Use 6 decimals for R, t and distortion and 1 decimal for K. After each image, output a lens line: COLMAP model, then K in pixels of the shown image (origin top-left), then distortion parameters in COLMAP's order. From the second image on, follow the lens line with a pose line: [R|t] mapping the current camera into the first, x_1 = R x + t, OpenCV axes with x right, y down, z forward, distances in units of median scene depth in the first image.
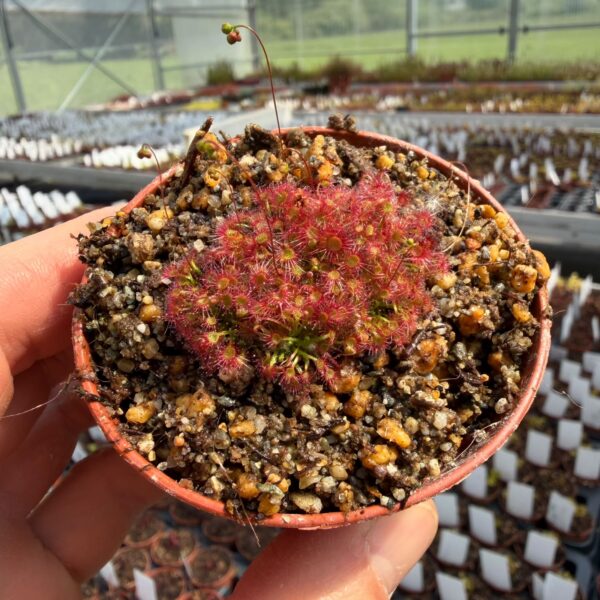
lens RADIAL K [[546.4, 0, 300.9], [0, 546.4, 320.8], [0, 0, 1]] dist [-0.043359, 0.074085]
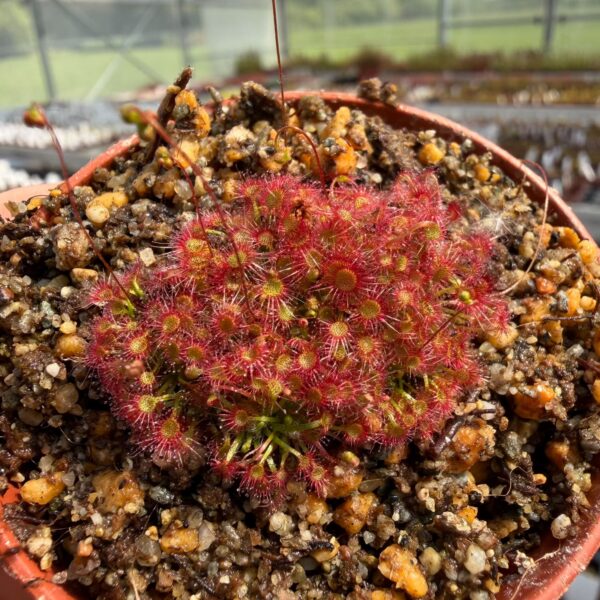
lens RADIAL K [[524.8, 0, 300.0], [0, 524.8, 300.0], [0, 0, 1]] dist [-0.008435, -0.006878]
pose [[0.994082, 0.104357, -0.030181, 0.027135], [-0.102933, 0.993650, 0.045439, -0.131965], [0.034731, -0.042064, 0.998511, 0.345417]]
